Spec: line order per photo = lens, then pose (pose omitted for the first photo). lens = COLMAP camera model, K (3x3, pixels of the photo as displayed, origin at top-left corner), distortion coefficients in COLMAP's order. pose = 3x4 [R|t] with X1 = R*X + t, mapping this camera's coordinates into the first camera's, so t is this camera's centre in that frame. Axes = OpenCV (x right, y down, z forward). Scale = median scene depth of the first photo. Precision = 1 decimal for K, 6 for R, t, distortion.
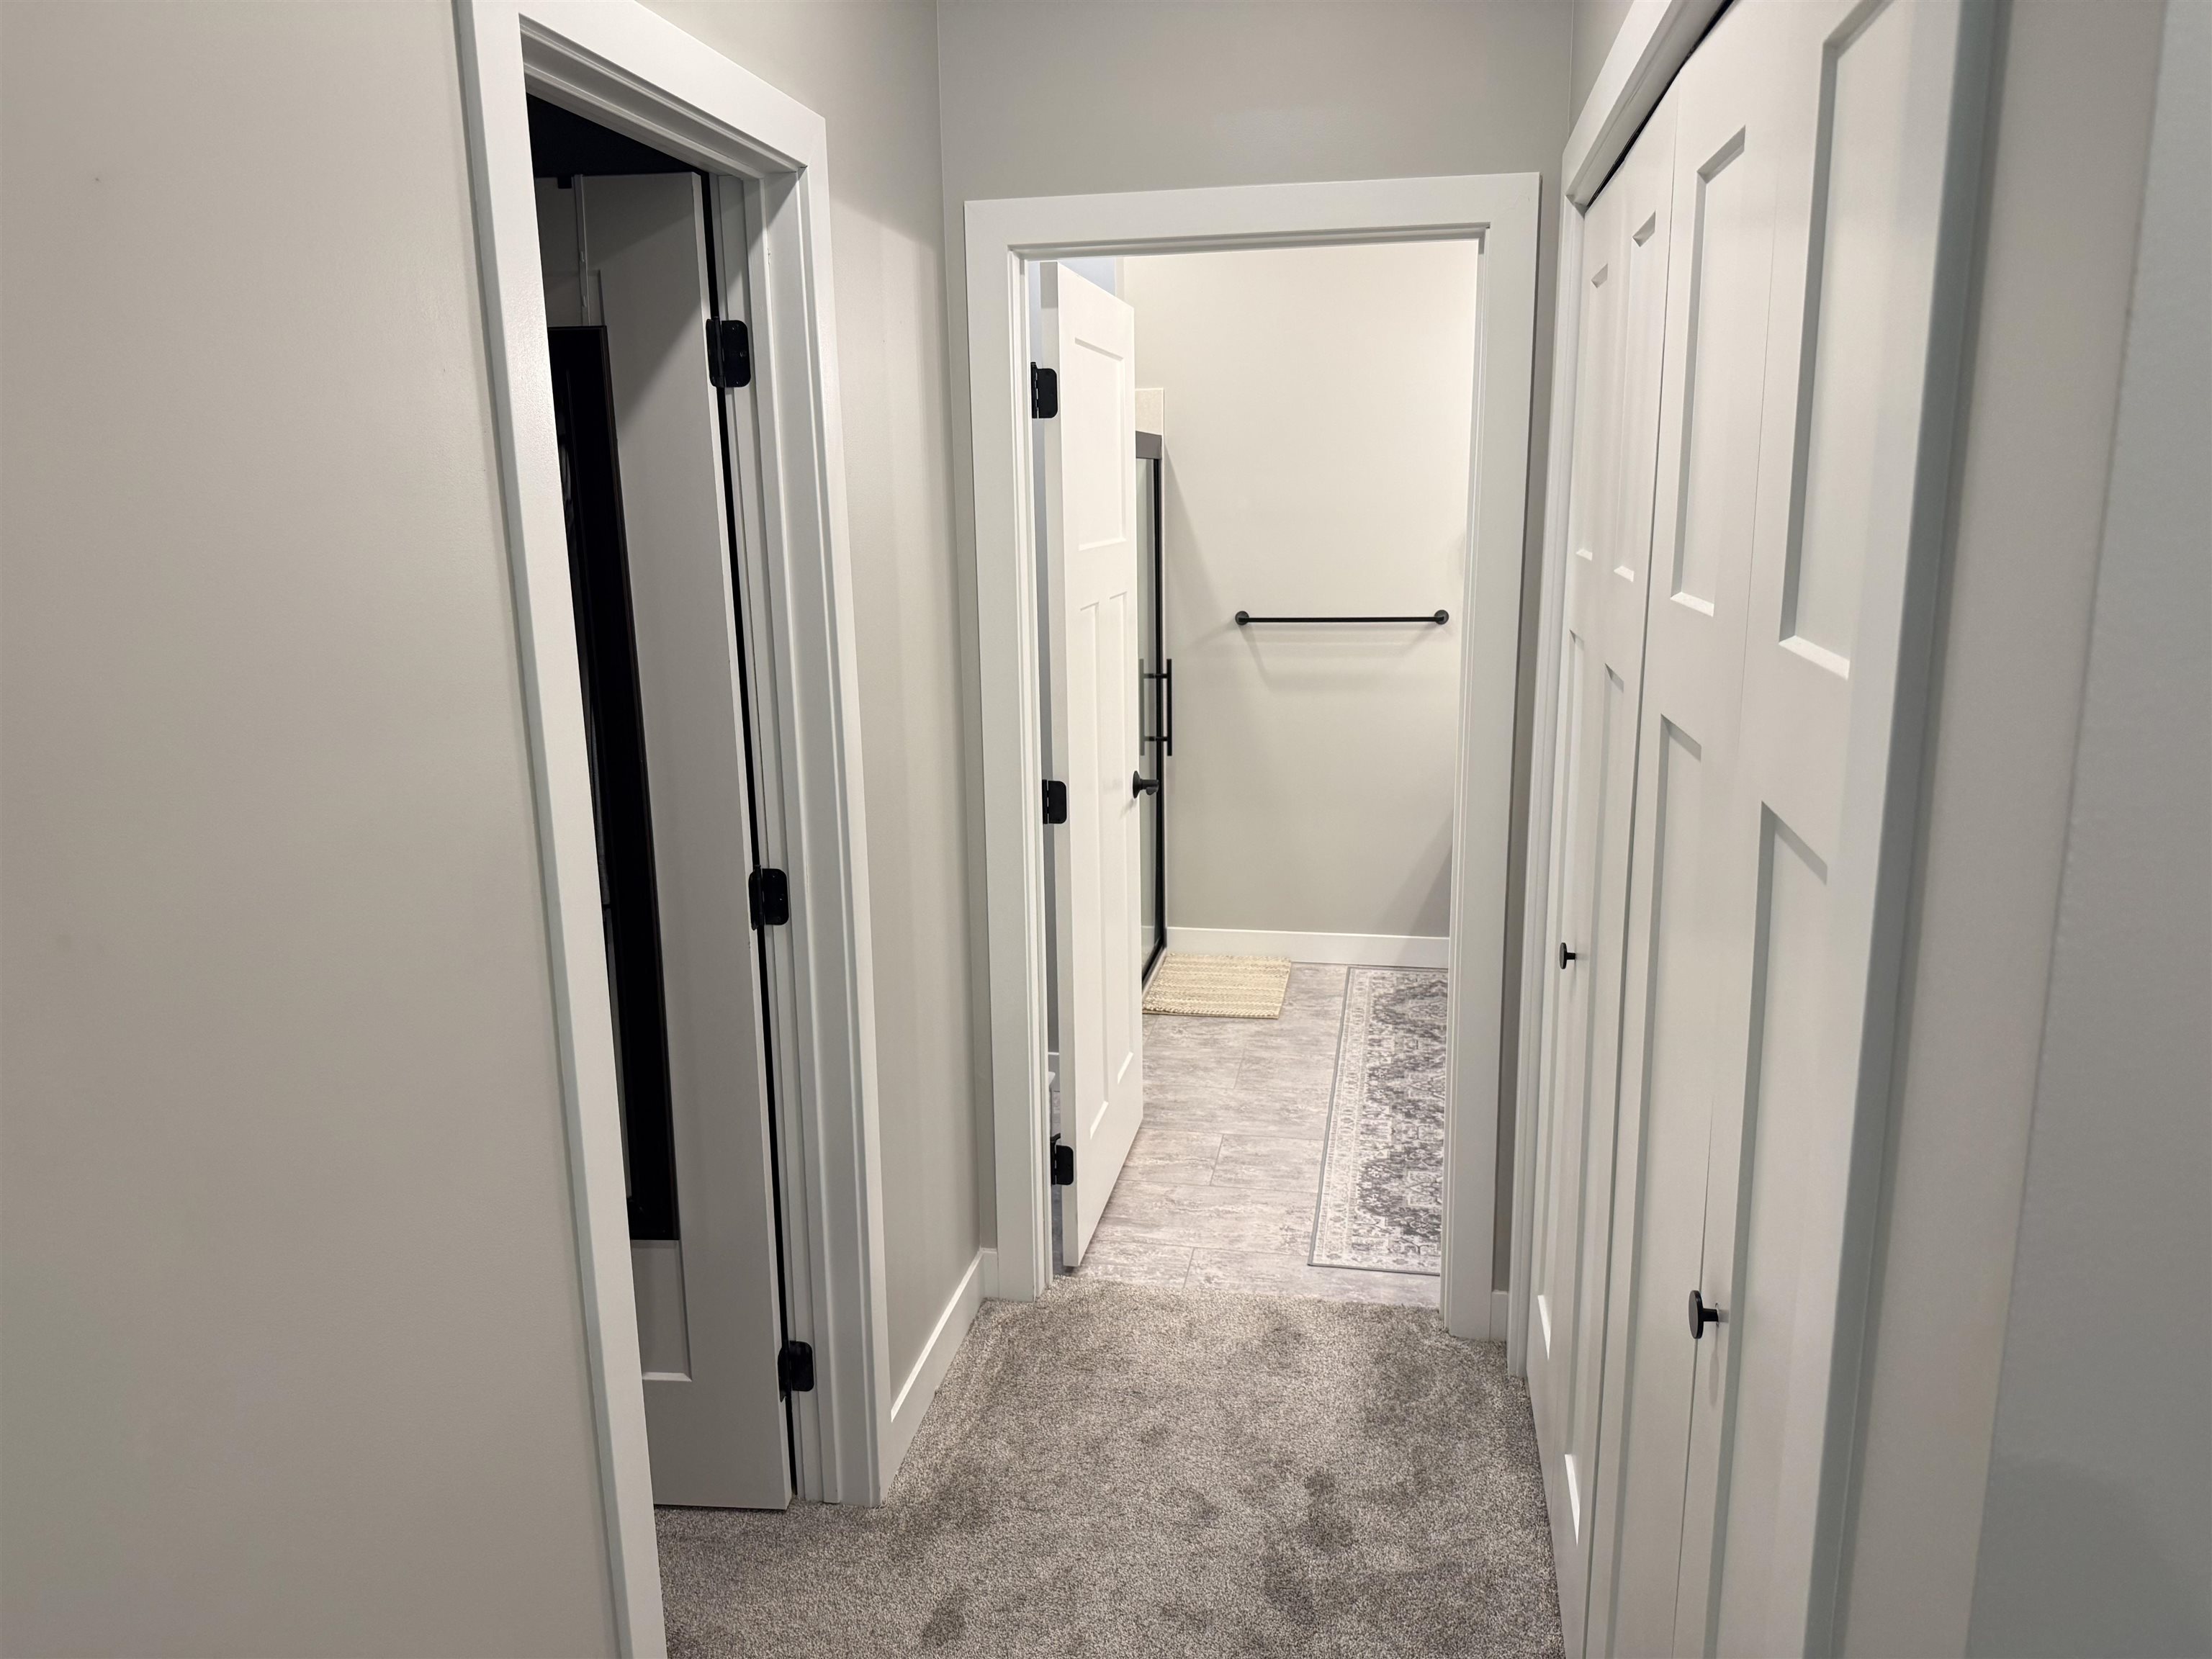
lens RADIAL K [[1559.8, 0, 1107.4], [0, 1559.8, 831.2], [0, 0, 1]] dist [0.023457, -0.020541]
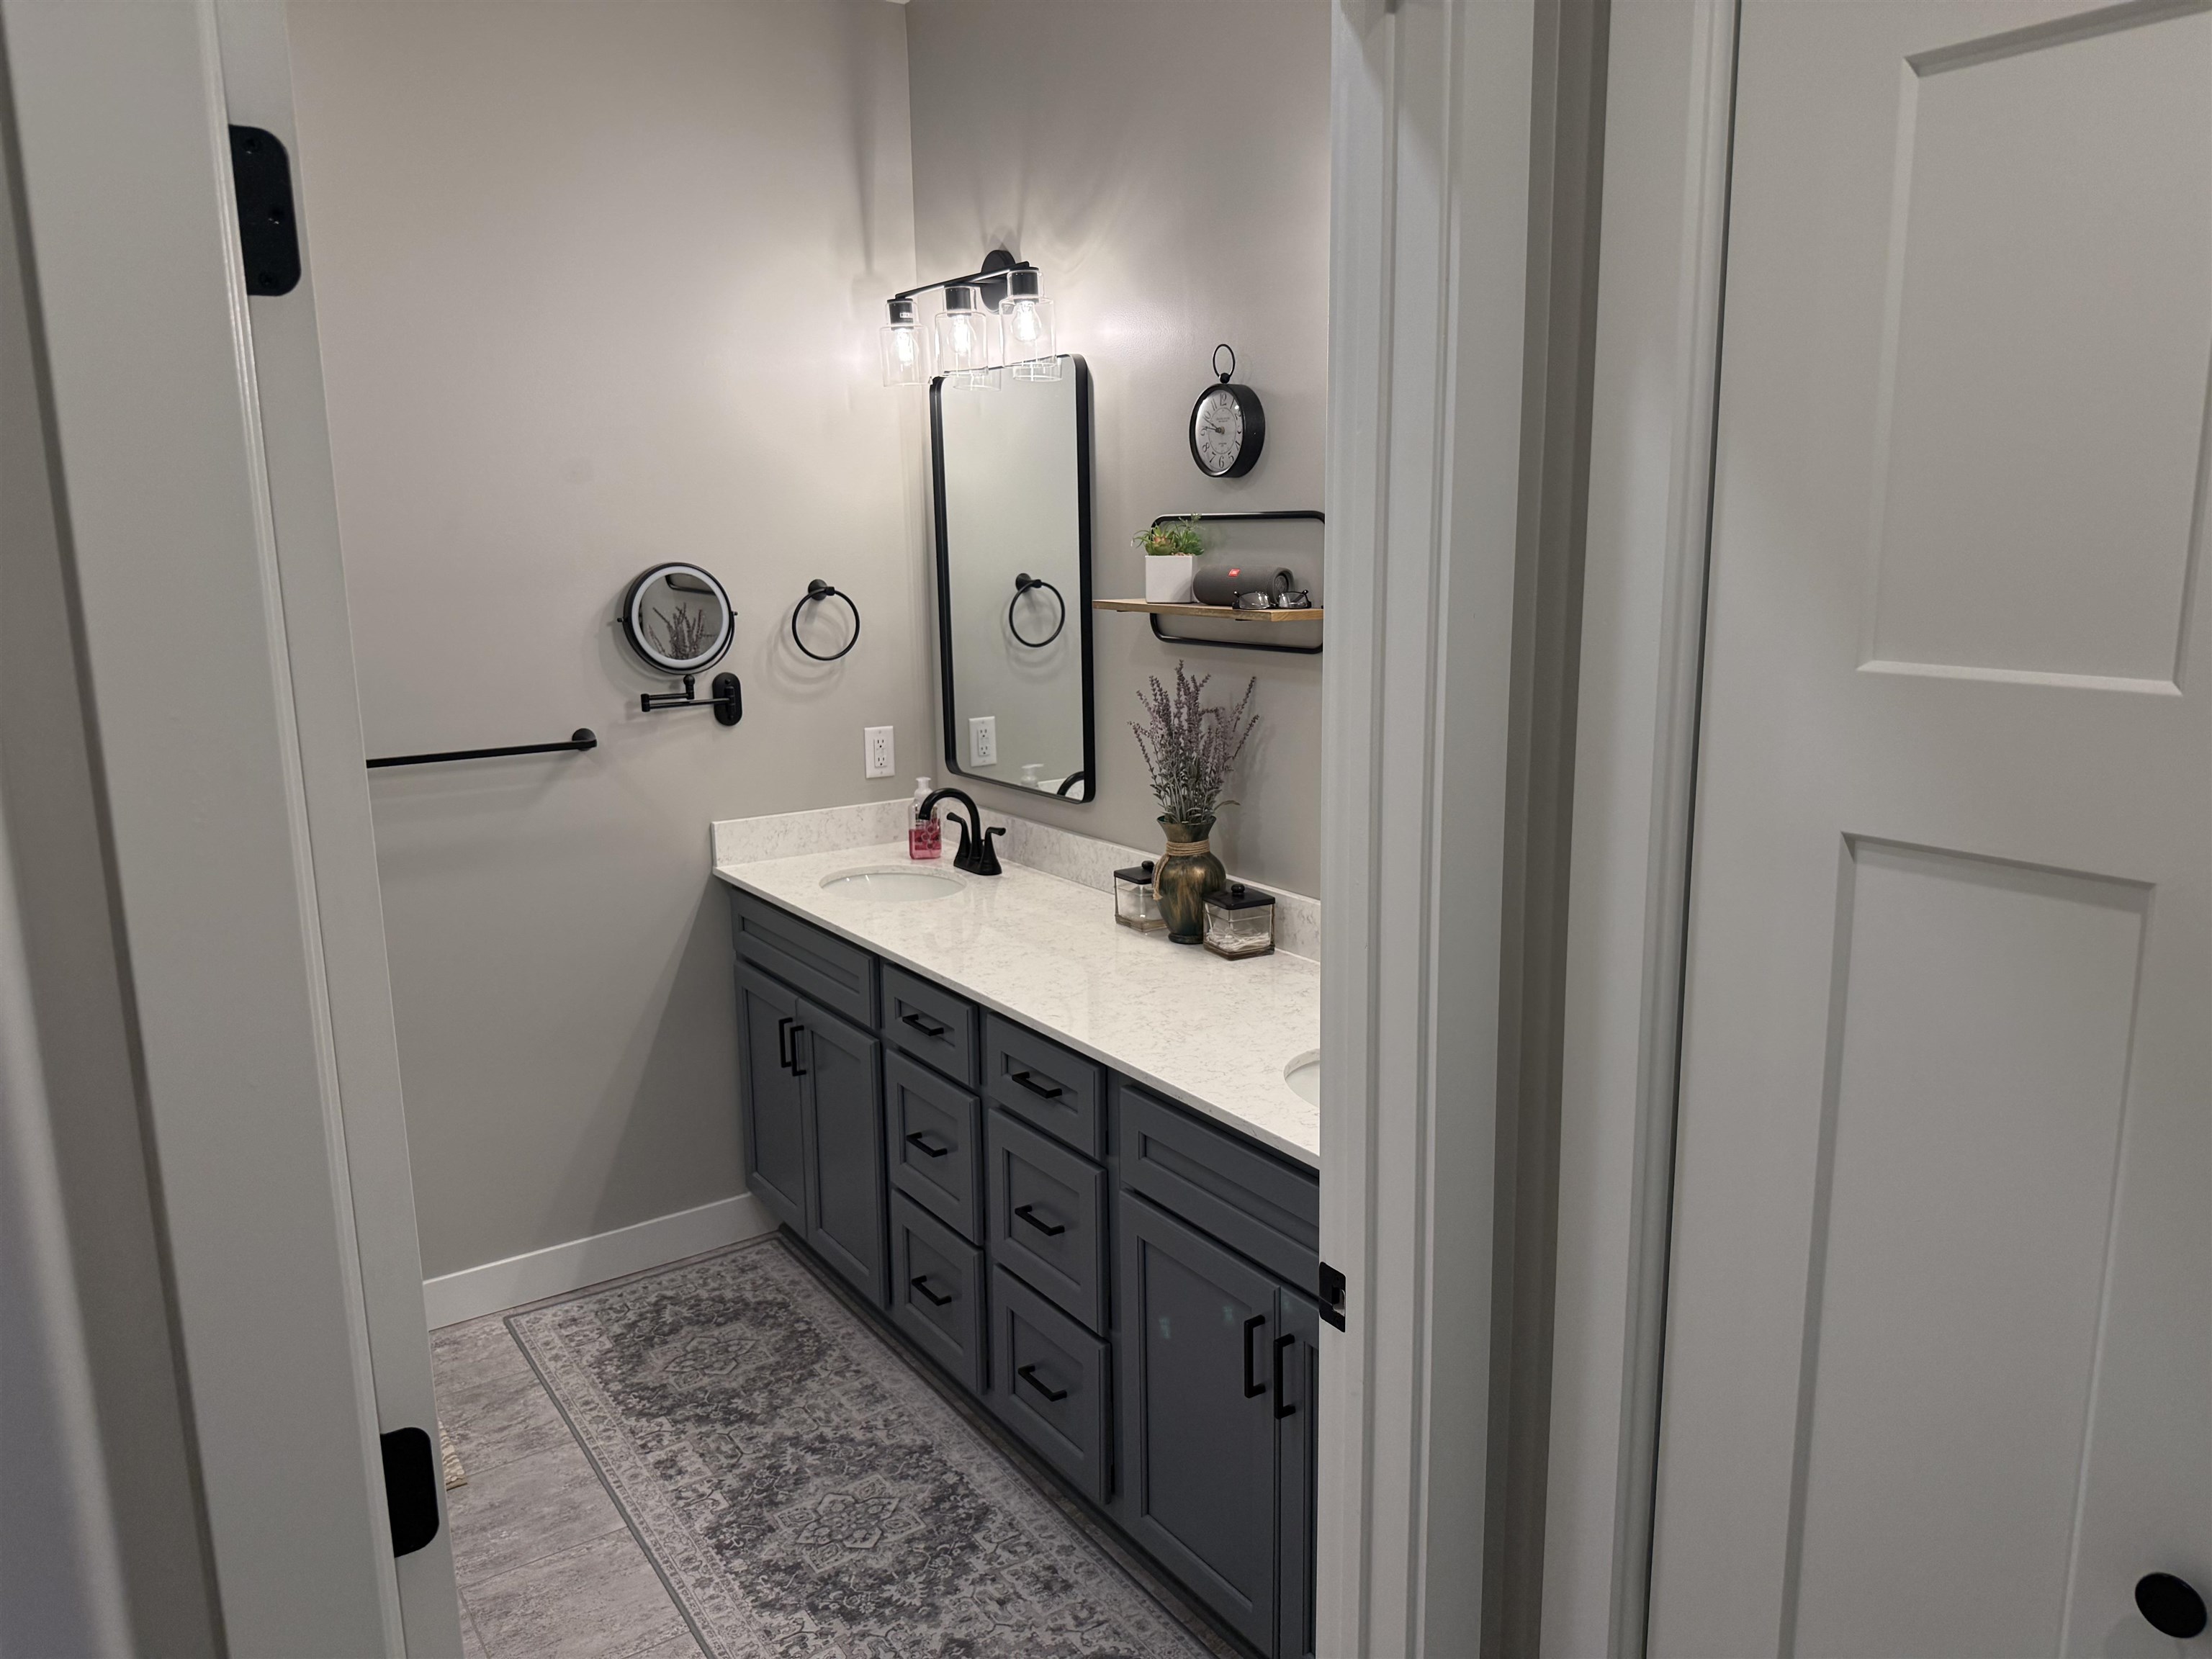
lens RADIAL K [[1559.8, 0, 1107.2], [0, 1559.8, 825.3], [0, 0, 1]] dist [0.023457, -0.020541]
pose [[0.704803, -0.126199, 0.698088, -0.091029], [0.153157, 0.987911, 0.023963, -0.090101], [-0.692673, 0.090028, 0.715611, 0.419409]]
